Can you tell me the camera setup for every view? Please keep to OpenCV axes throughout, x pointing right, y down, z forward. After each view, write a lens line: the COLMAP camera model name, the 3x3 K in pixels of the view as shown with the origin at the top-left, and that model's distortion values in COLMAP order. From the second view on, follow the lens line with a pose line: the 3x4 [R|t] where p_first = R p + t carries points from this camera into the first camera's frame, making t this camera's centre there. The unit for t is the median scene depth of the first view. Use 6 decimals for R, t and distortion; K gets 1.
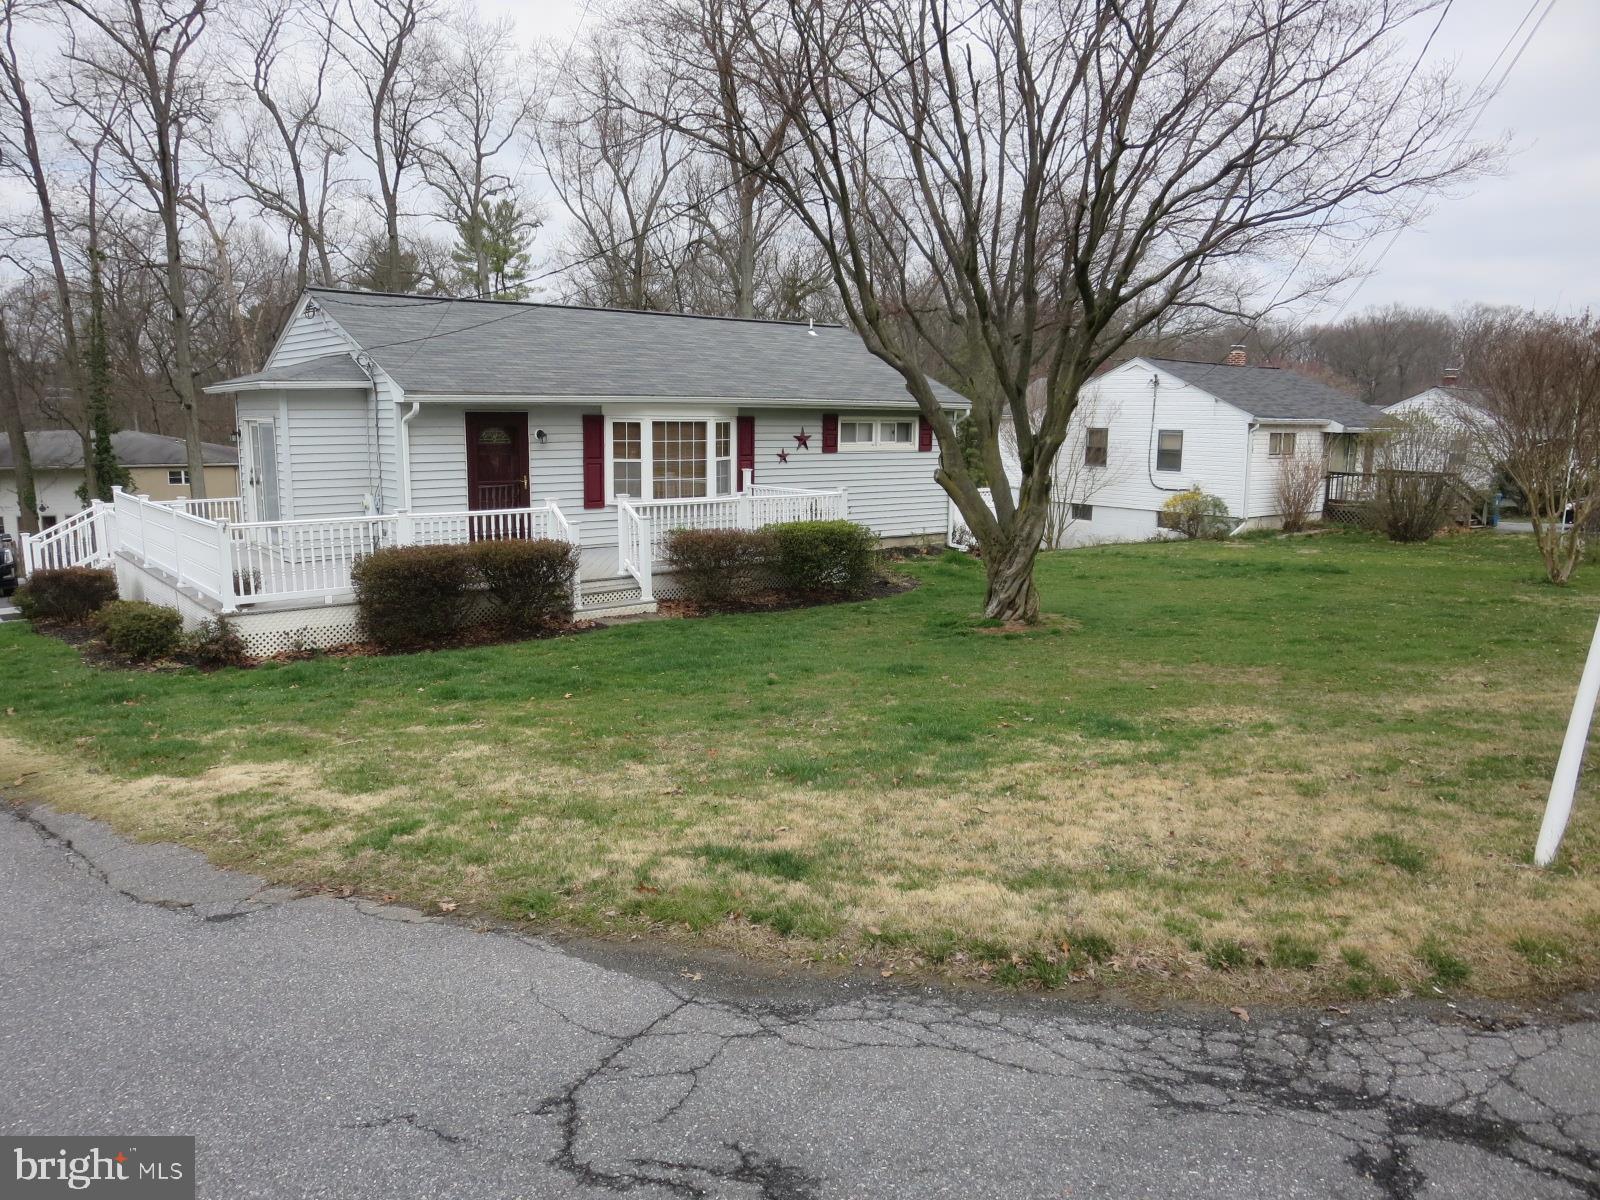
lens RADIAL K [[1174.5, 0, 800.0], [0, 1174.5, 600.0], [0, 0, 1]] dist [-0.030075, 0.005143]
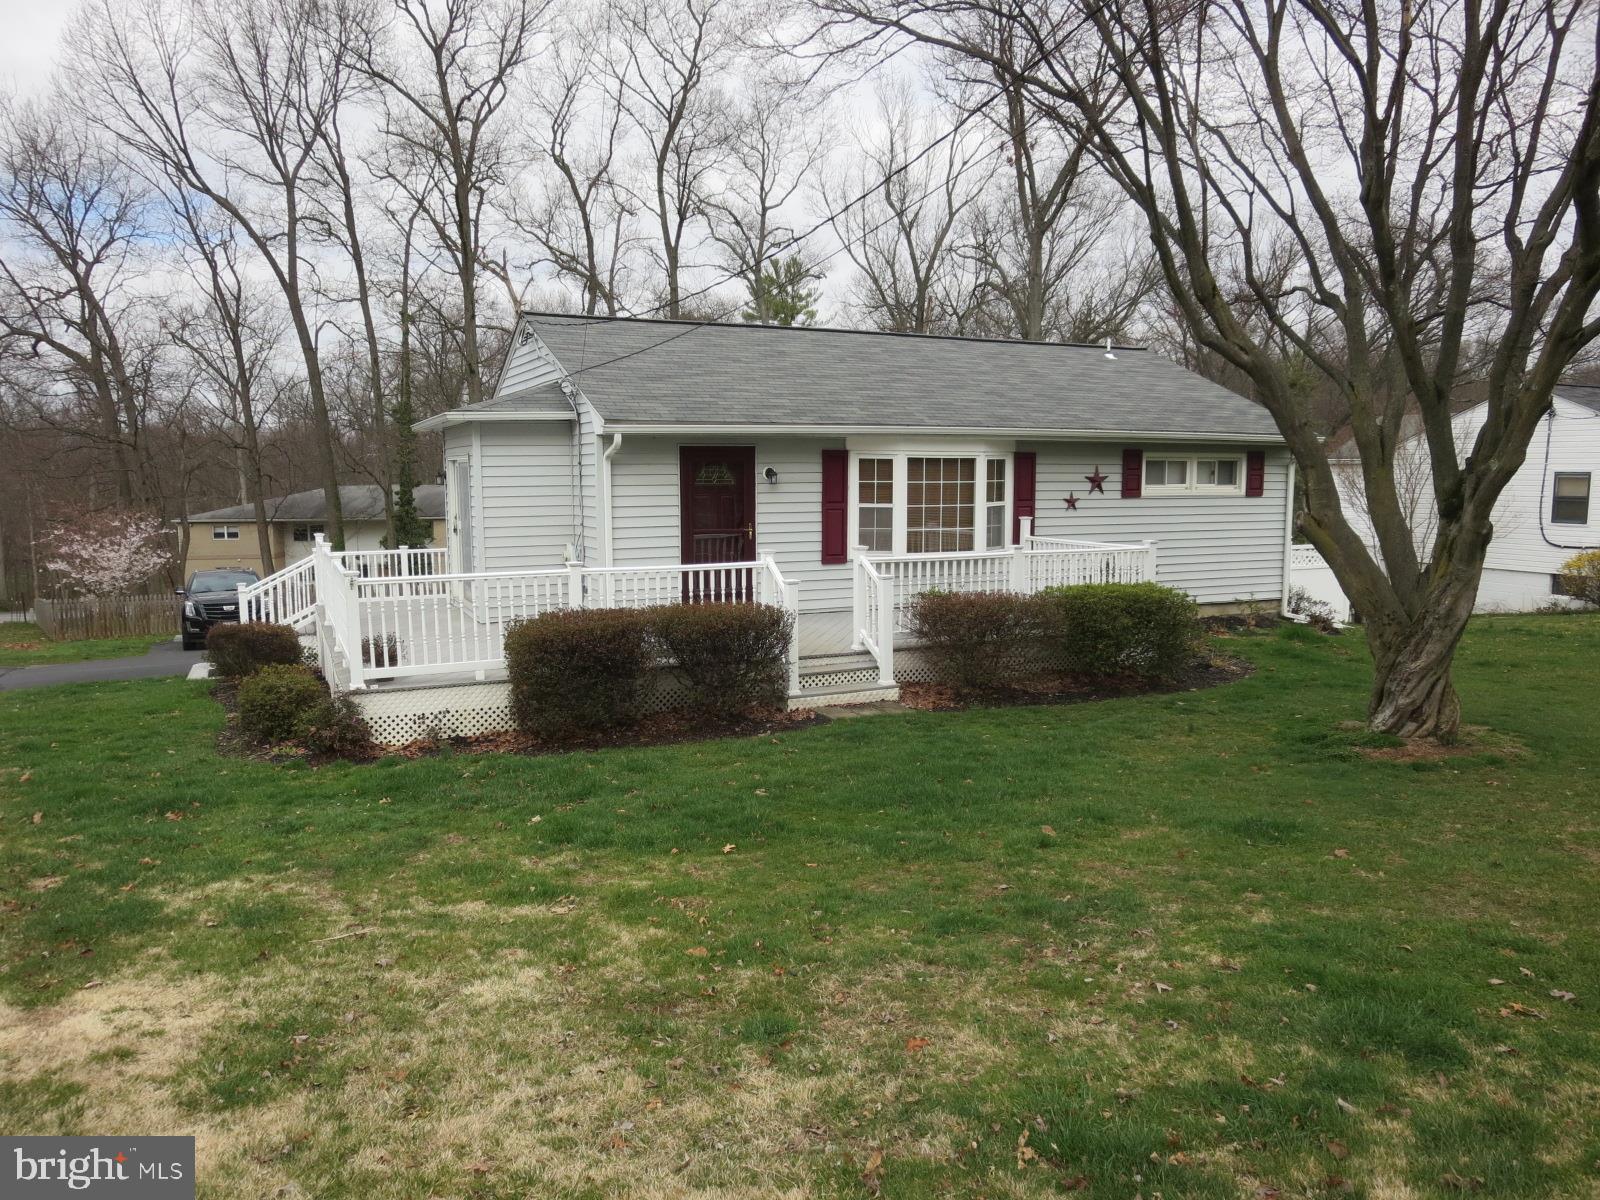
lens RADIAL K [[1174.5, 0, 800.0], [0, 1174.5, 600.0], [0, 0, 1]] dist [-0.030075, 0.005143]
pose [[0.970979, 0.017370, -0.238535, -0.002520], [-0.028584, 0.998639, -0.043634, -0.016310], [0.237452, 0.049186, 0.970153, 0.199590]]
